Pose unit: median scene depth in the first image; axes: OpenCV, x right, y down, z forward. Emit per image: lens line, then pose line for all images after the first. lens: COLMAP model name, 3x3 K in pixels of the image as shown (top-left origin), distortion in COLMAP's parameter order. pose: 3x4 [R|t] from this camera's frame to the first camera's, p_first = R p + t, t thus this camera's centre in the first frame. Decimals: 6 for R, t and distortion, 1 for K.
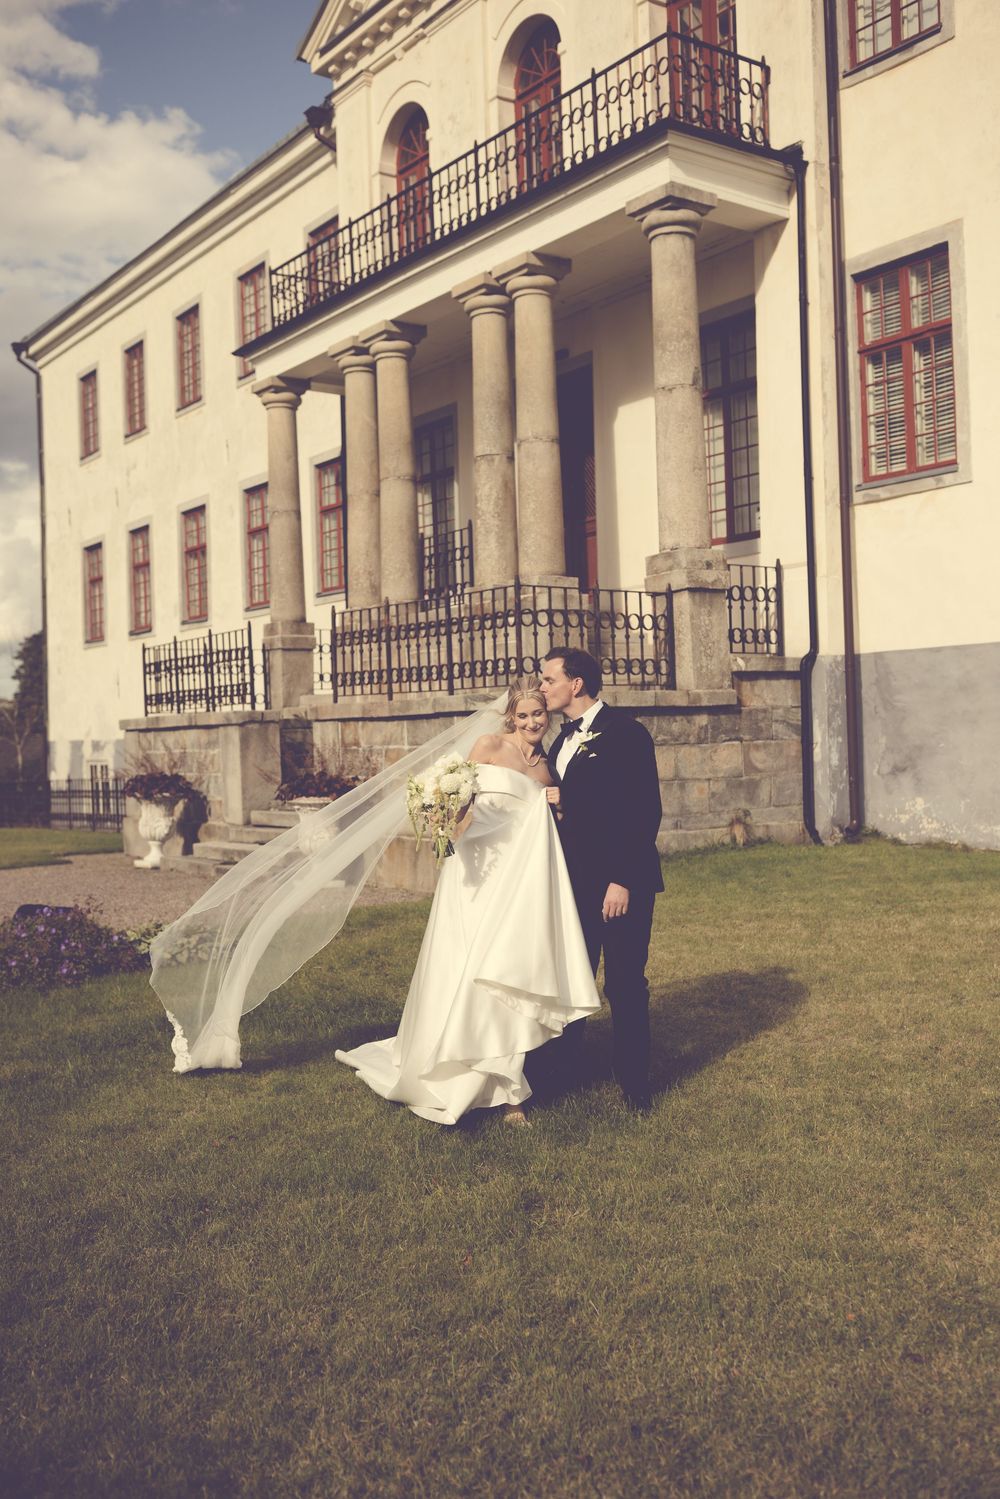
lens RADIAL K [[1488.8, 0, 501.3], [0, 1488.8, 747.3], [0, 0, 1]] dist [0.017977, 0.000000]
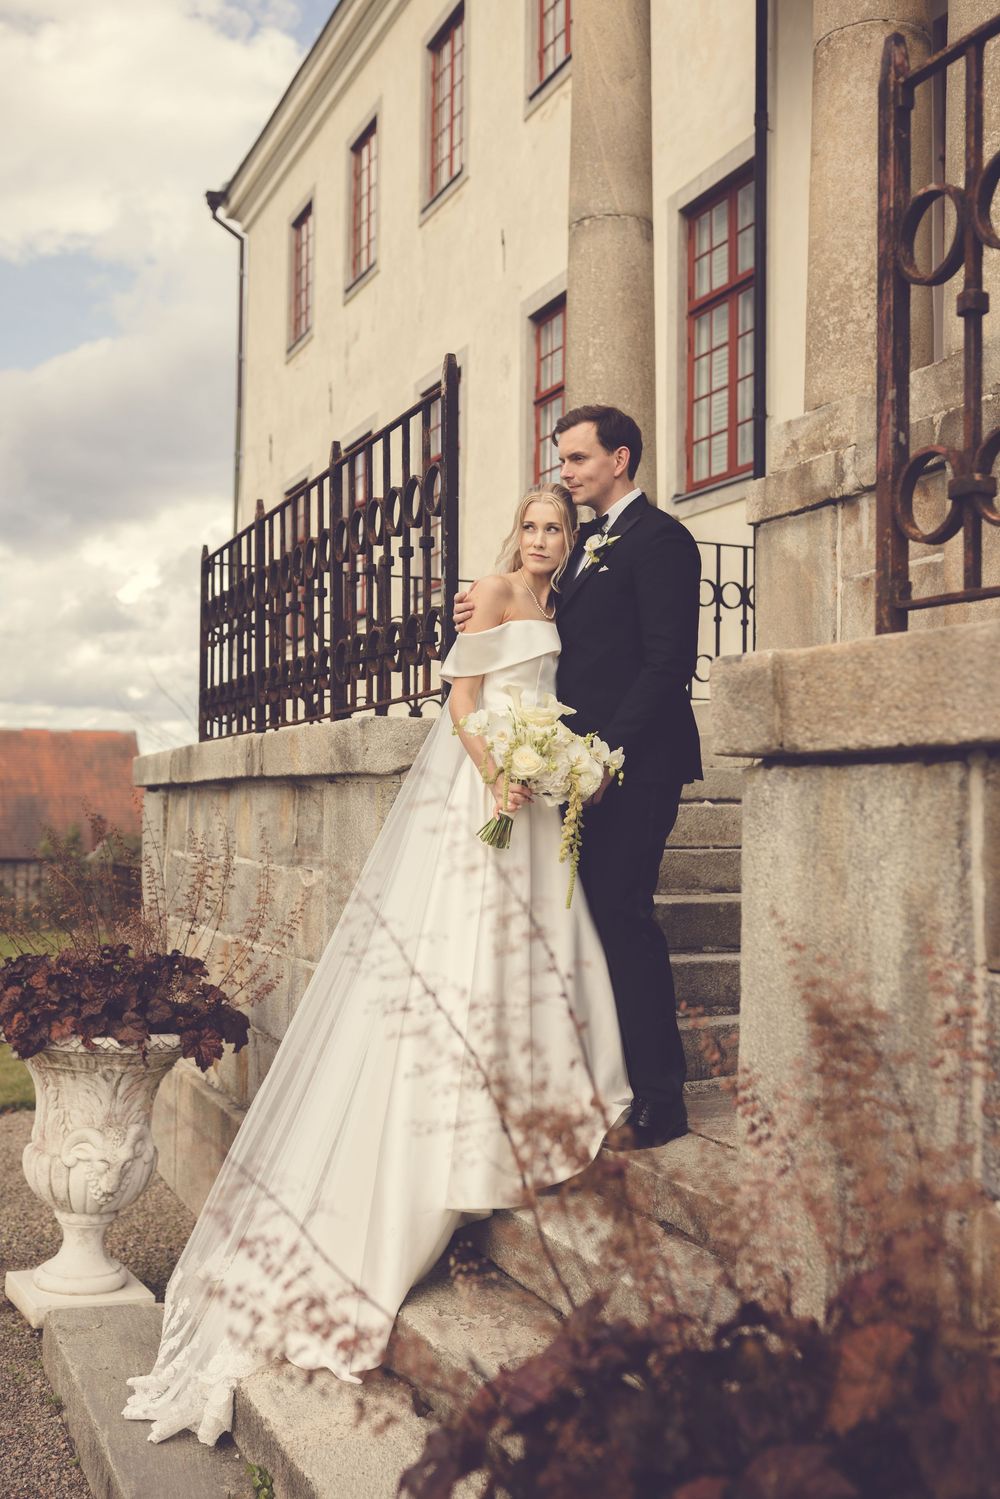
lens RADIAL K [[1488.8, 0, 502.0], [0, 1488.8, 747.8], [0, 0, 1]] dist [0.017977, 0.000000]
pose [[0.977230, 0.030146, -0.210031, -0.078525], [-0.039863, 0.998314, -0.042187, -0.007841], [0.208405, 0.049599, 0.976784, 0.559428]]
